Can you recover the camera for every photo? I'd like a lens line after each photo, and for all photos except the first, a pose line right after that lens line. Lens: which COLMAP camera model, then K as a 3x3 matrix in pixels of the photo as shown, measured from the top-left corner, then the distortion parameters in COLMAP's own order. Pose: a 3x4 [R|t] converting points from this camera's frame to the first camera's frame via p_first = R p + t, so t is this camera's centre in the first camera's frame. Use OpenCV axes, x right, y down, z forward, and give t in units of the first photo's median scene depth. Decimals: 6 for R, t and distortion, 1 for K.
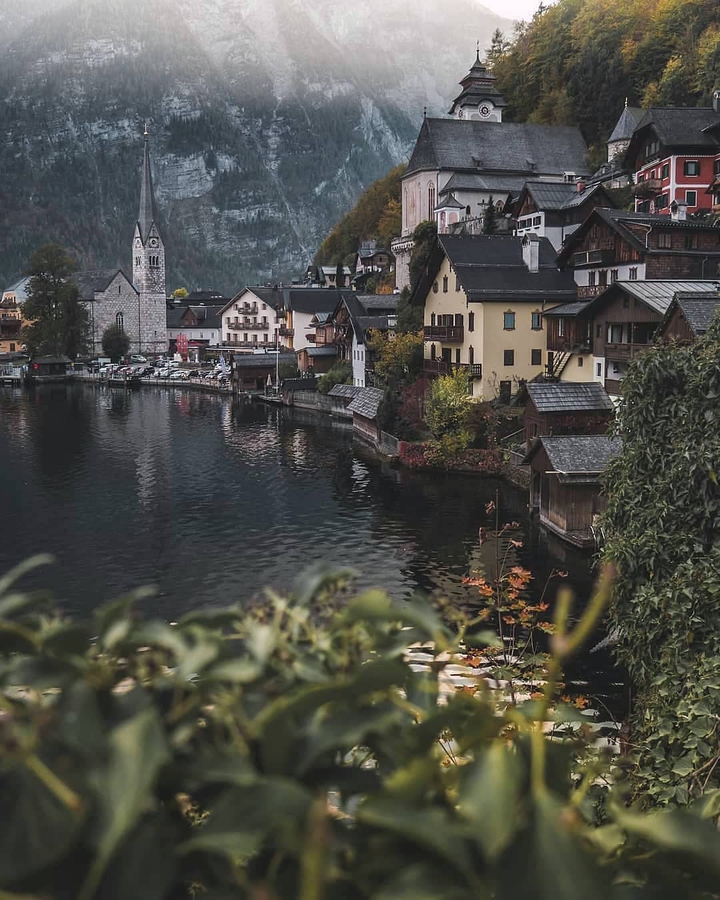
lens RADIAL K [[877.2, 0, 359.5], [0, 877.2, 401.1], [0, 0, 1]] dist [-0.007903, -0.011787]
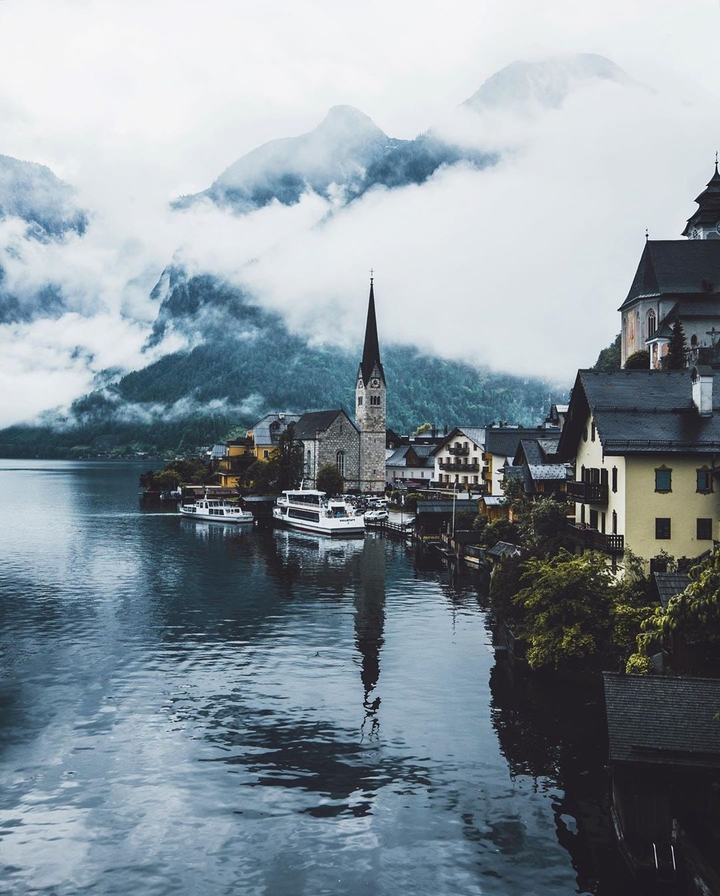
lens RADIAL K [[848.4, 0, 329.0], [0, 848.4, 448.2], [0, 0, 1]] dist [0.014815, 0.008657]
pose [[0.939186, 0.009574, -0.343275, 0.110965], [-0.043575, 0.994854, -0.091471, -0.028543], [0.340632, 0.100866, 0.934770, 0.151137]]
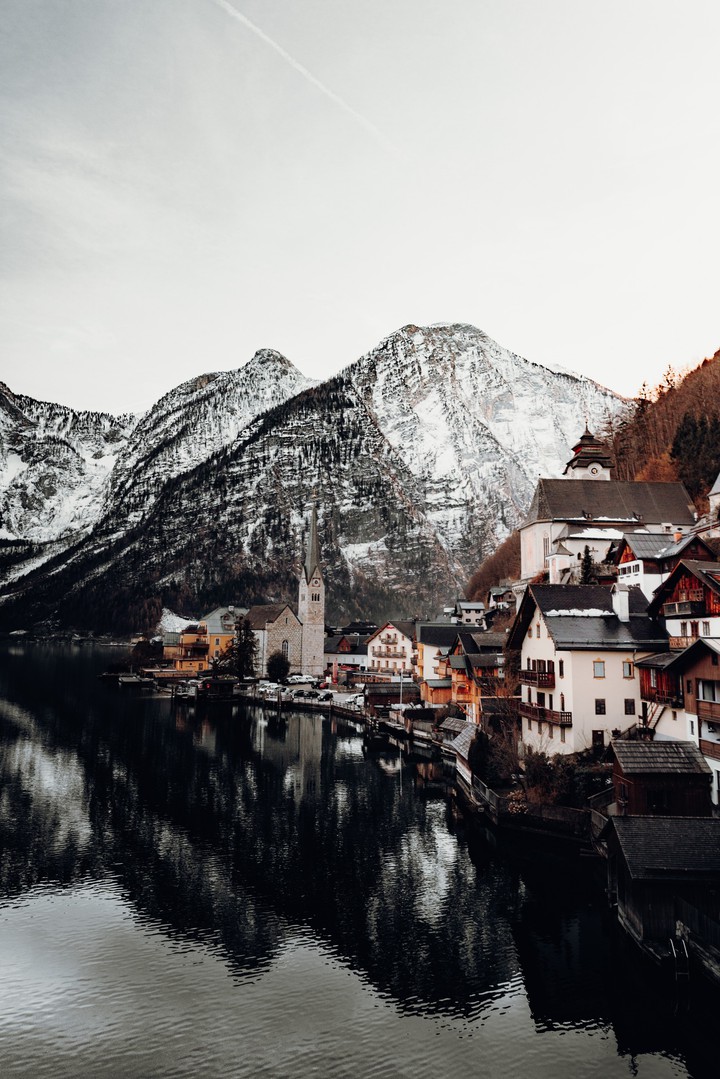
lens RADIAL K [[729.3, 0, 360.0], [0, 729.3, 539.5], [0, 0, 1]] dist [0.001812, -0.000020]
pose [[0.980380, -0.009456, -0.196891, 0.049173], [-0.036041, 0.973412, -0.226209, -0.027310], [0.193795, 0.228867, 0.953972, 0.079566]]
